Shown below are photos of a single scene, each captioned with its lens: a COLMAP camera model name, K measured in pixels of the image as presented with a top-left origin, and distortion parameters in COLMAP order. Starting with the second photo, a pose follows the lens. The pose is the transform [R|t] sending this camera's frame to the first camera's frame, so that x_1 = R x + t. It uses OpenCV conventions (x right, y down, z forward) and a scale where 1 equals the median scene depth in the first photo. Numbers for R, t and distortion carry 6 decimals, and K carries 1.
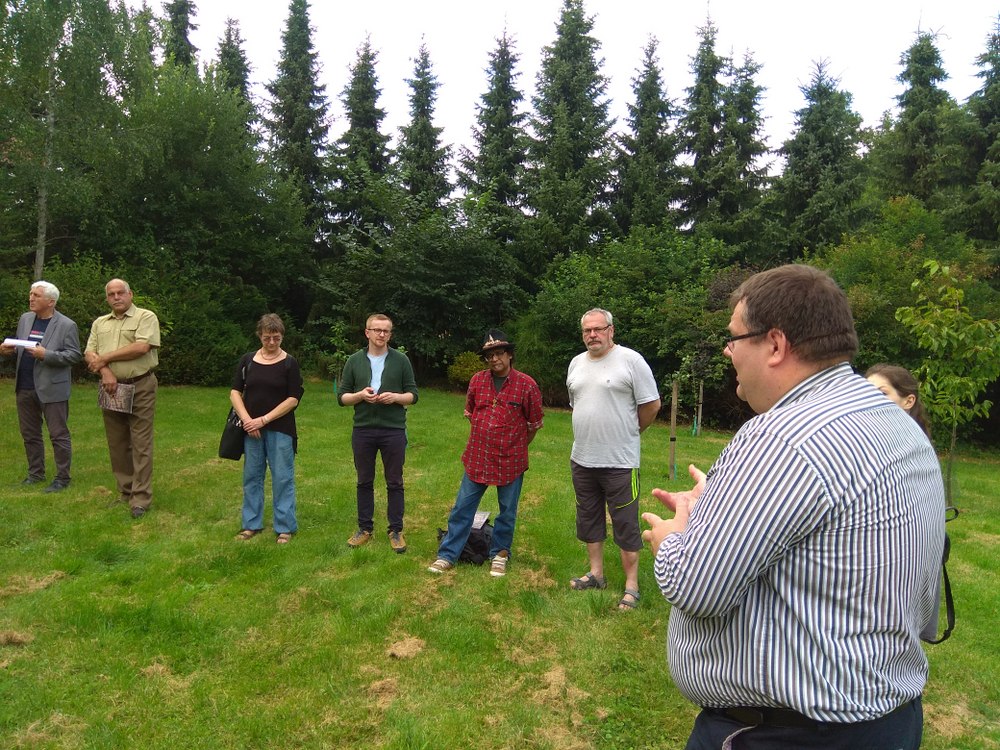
lens RADIAL K [[769.5, 0, 496.1], [0, 769.5, 383.1], [0, 0, 1]] dist [0.060073, -0.108588]
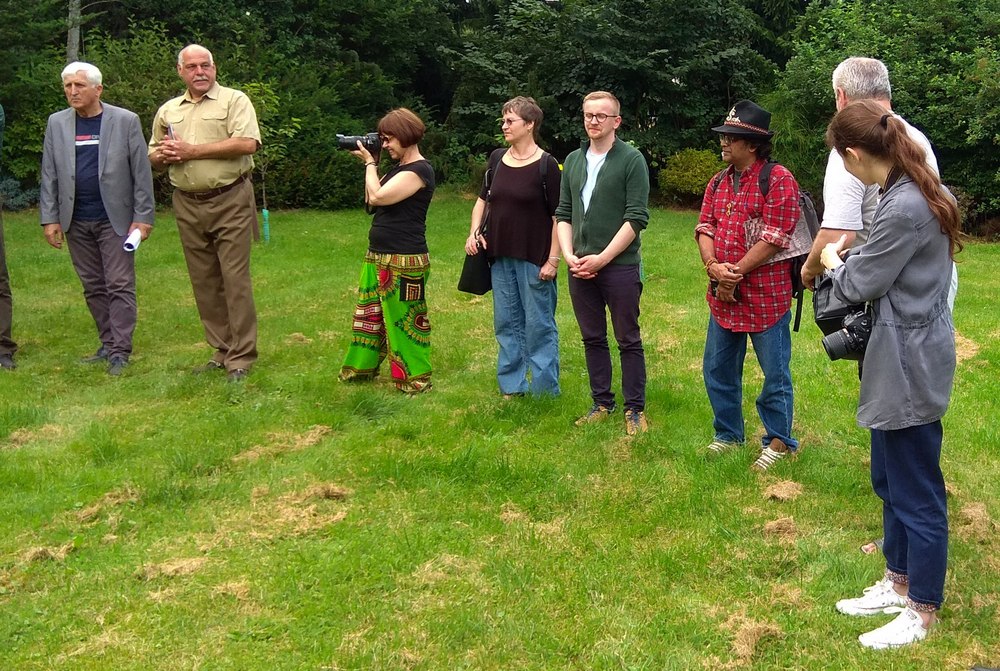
lens RADIAL K [[1319.5, 0, 501.0], [0, 1319.5, 331.8], [0, 0, 1]] dist [0.059124, 0.000000]
pose [[0.999466, -0.031236, -0.009578, -0.200780], [0.031964, 0.995527, 0.088909, 0.013294], [0.006758, -0.089168, 0.995994, -0.218538]]
